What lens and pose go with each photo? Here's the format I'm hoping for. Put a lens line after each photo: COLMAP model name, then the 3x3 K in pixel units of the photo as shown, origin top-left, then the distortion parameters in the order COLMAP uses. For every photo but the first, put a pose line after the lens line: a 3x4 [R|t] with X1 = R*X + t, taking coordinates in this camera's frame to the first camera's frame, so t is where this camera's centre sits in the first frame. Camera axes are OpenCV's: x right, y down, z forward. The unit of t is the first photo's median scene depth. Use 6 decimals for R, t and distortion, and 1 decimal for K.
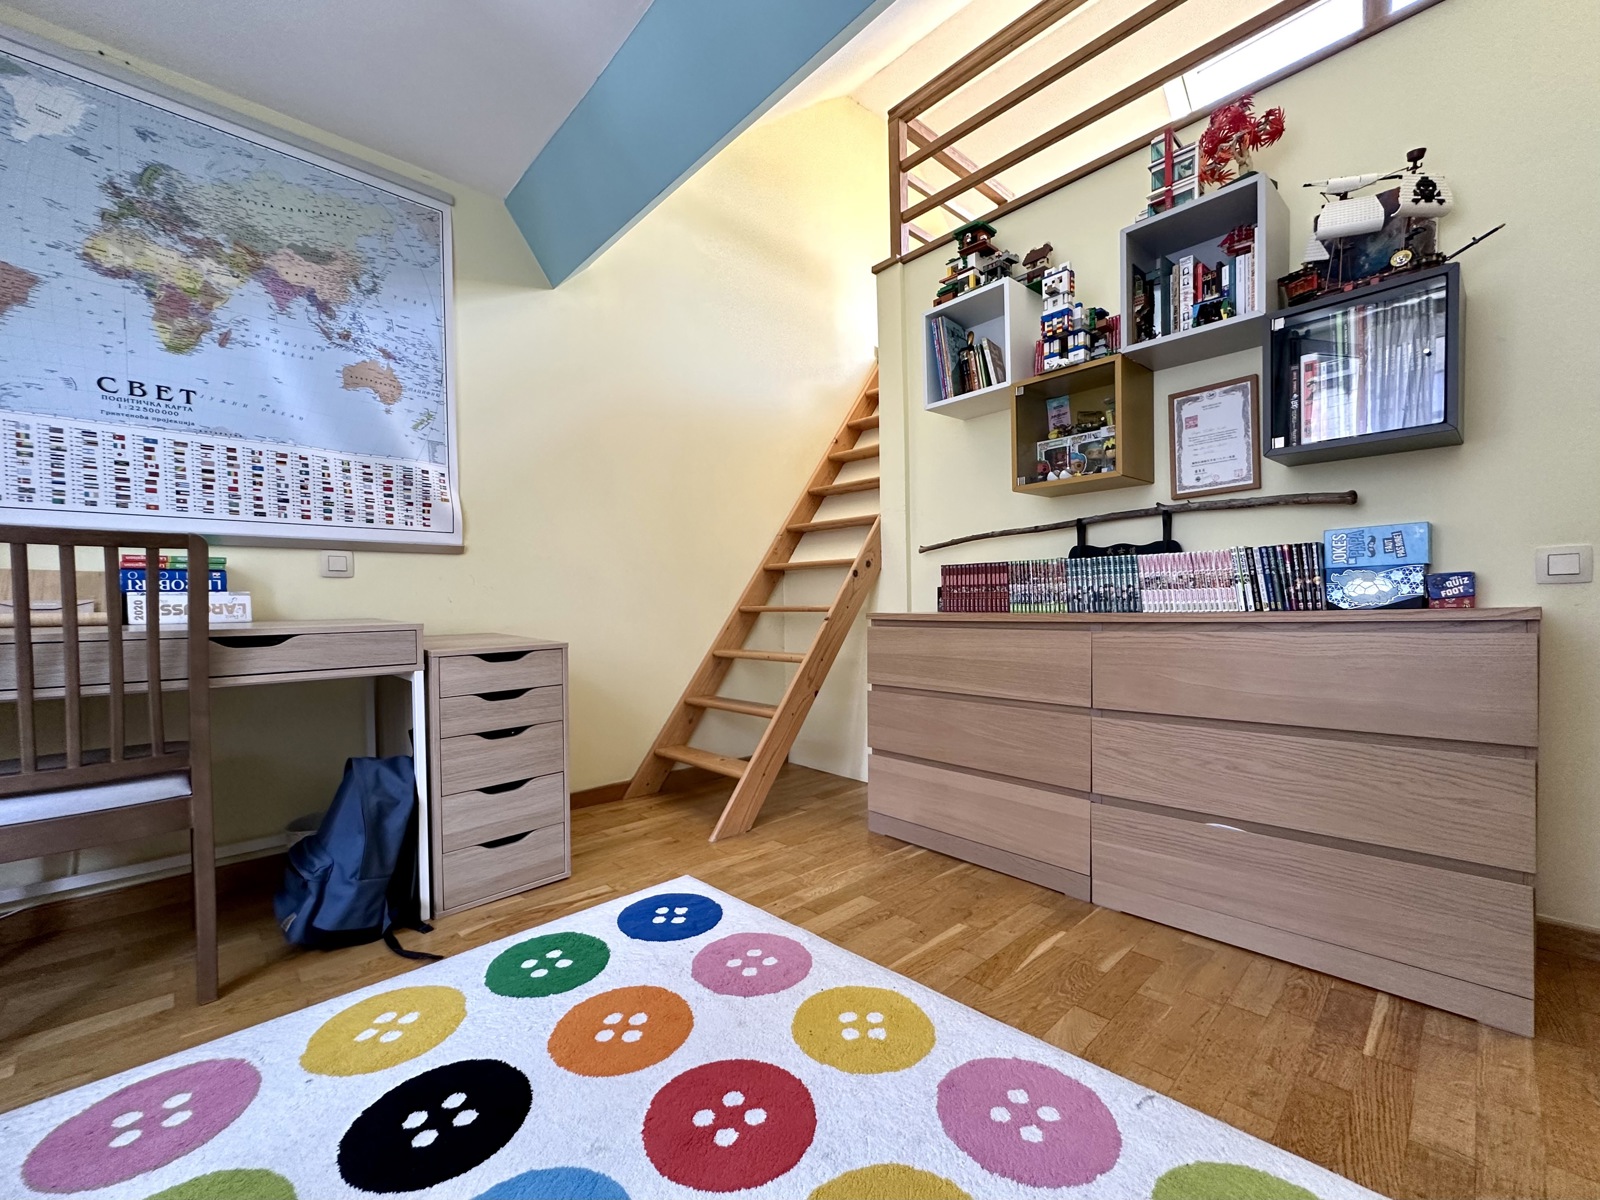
lens RADIAL K [[655.8, 0, 797.3], [0, 655.8, 620.6], [0, 0, 1]] dist [-0.002312, -0.000433]
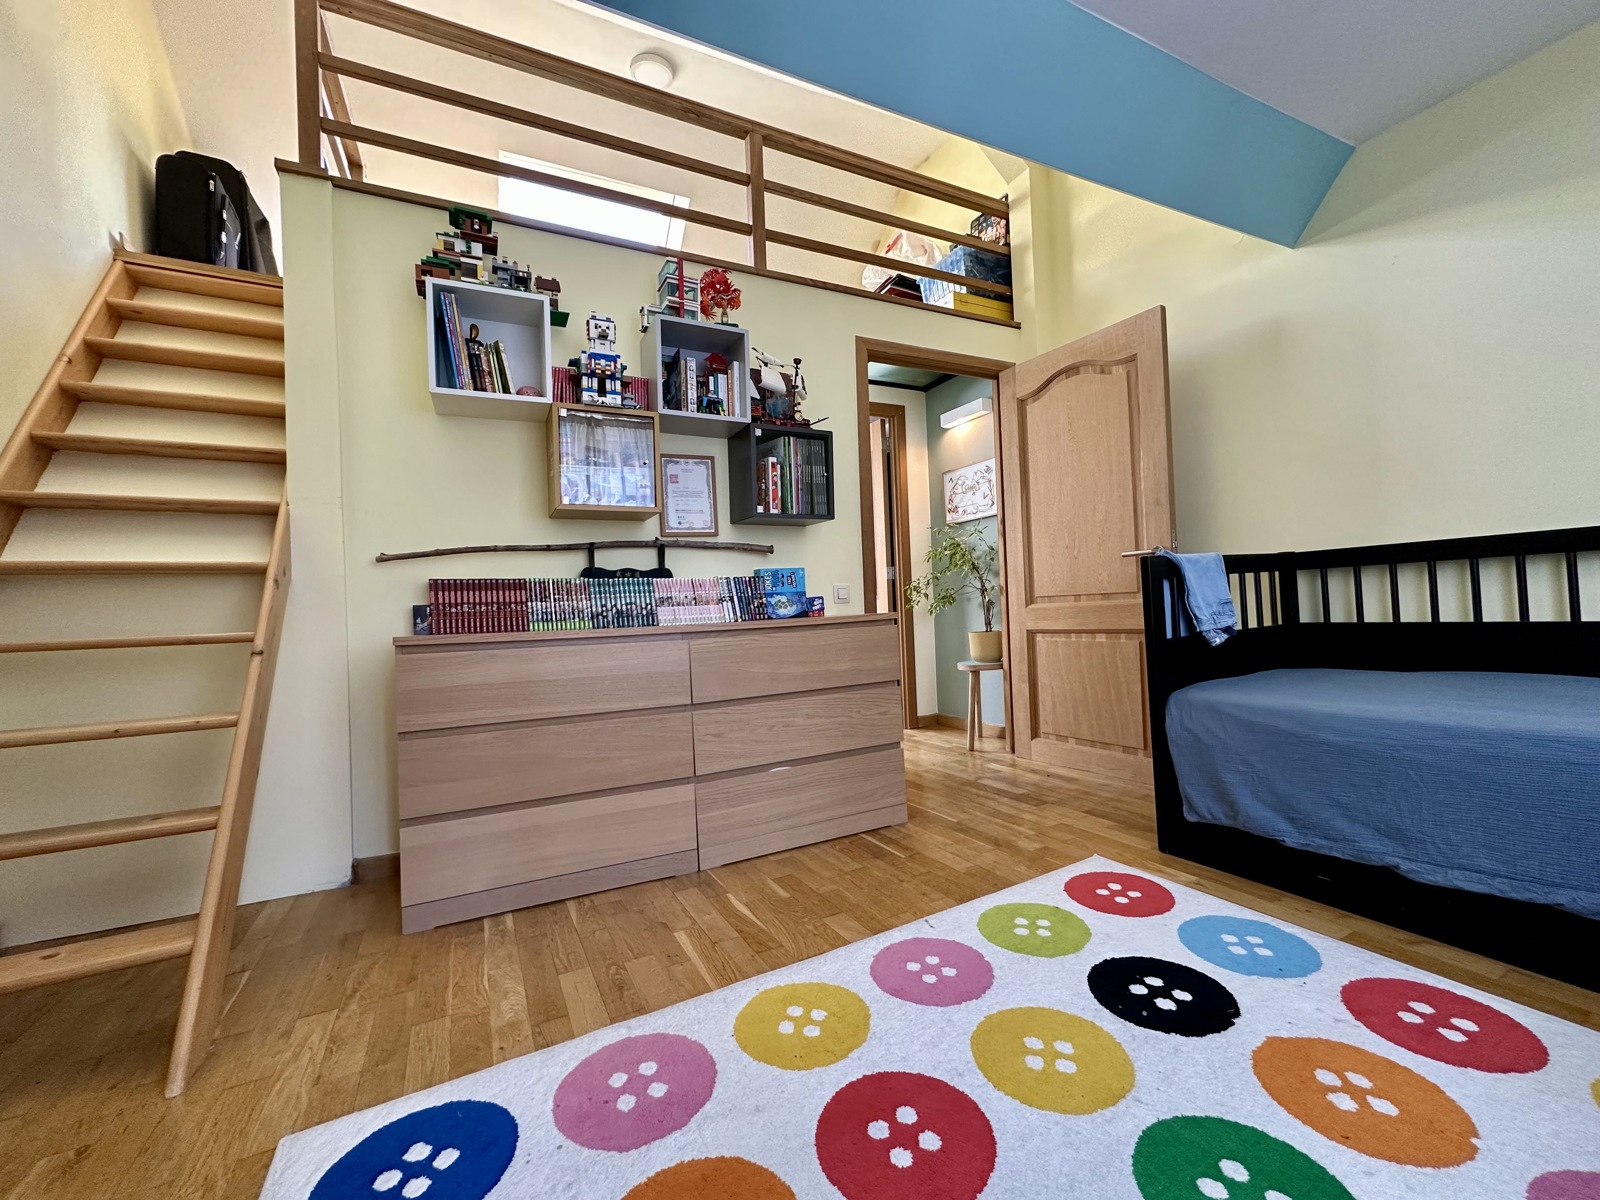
lens RADIAL K [[636.8, 0, 796.2], [0, 636.8, 598.9], [0, 0, 1]] dist [-0.002120, -0.000531]
pose [[0.289966, 0.021274, 0.956800, -0.575827], [0.058154, 0.997514, -0.039803, -0.000143], [-0.955268, 0.067183, 0.288008, 0.451225]]
